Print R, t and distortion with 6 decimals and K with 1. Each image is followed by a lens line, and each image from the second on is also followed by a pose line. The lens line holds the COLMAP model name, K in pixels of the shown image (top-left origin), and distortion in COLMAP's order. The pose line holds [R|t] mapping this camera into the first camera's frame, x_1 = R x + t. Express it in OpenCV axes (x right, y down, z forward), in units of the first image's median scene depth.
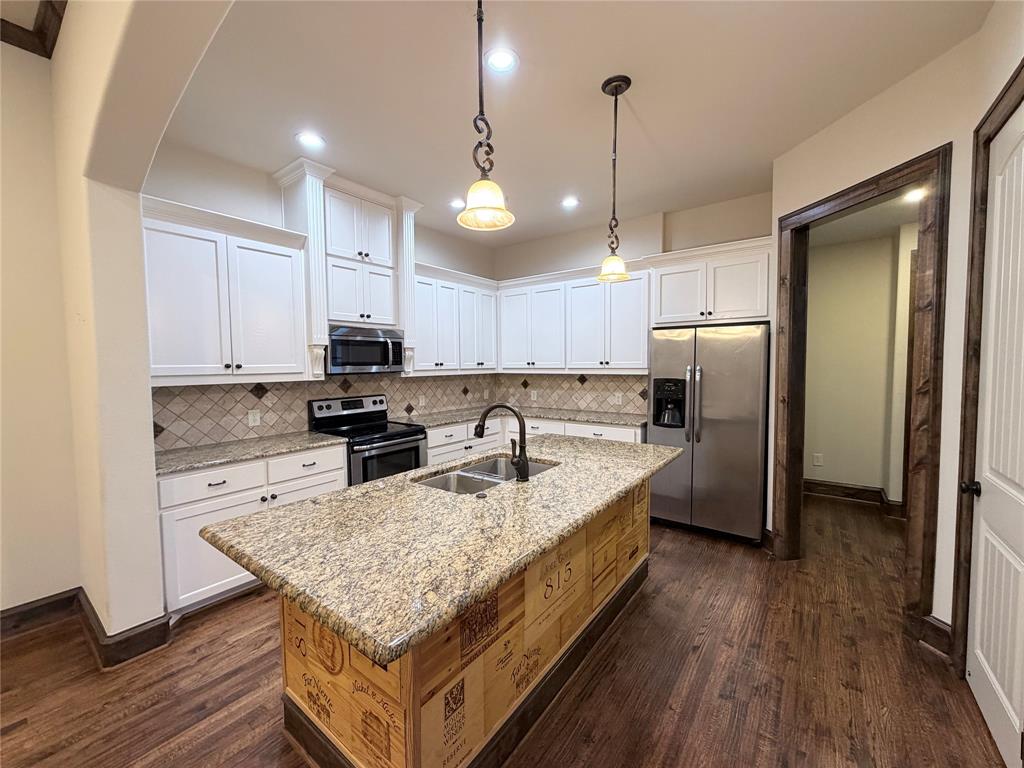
lens RADIAL K [[402.3, 0, 511.2], [0, 402.3, 383.1], [0, 0, 1]] dist [-0.000283, 0.000401]
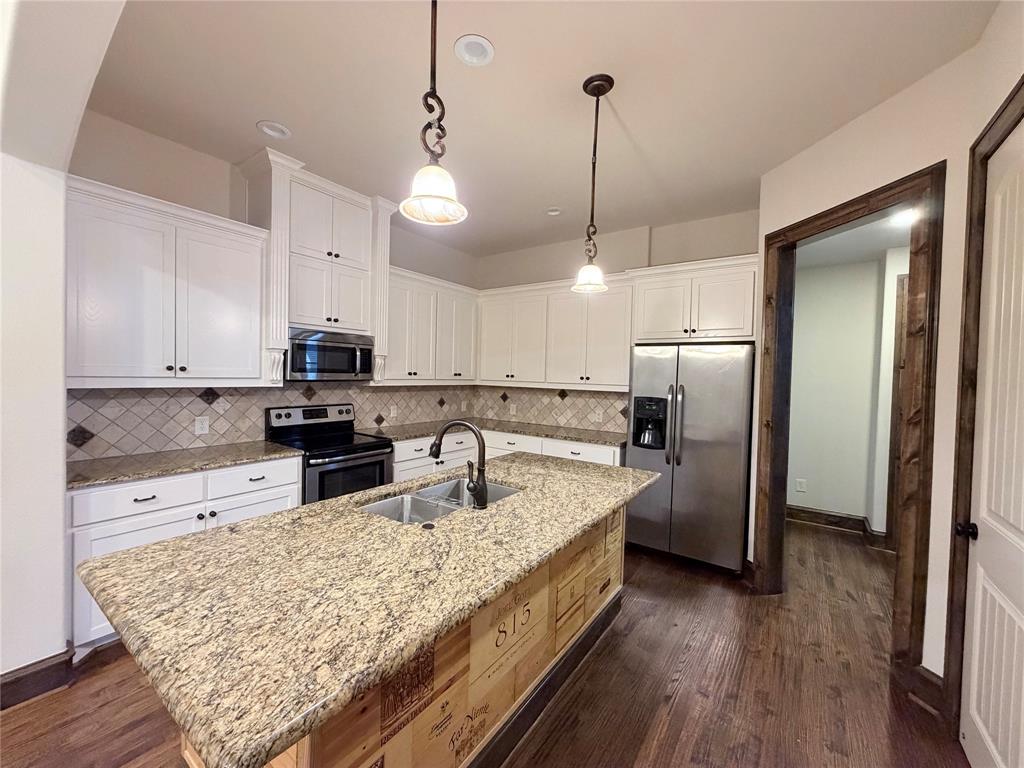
lens RADIAL K [[402.3, 0, 511.0], [0, 402.3, 383.4], [0, 0, 1]] dist [-0.000283, 0.000401]
pose [[0.999044, 0.034339, 0.027036, 0.056971], [-0.033602, 0.999063, -0.027288, -0.011085], [-0.027948, 0.026353, 0.999262, 0.086085]]
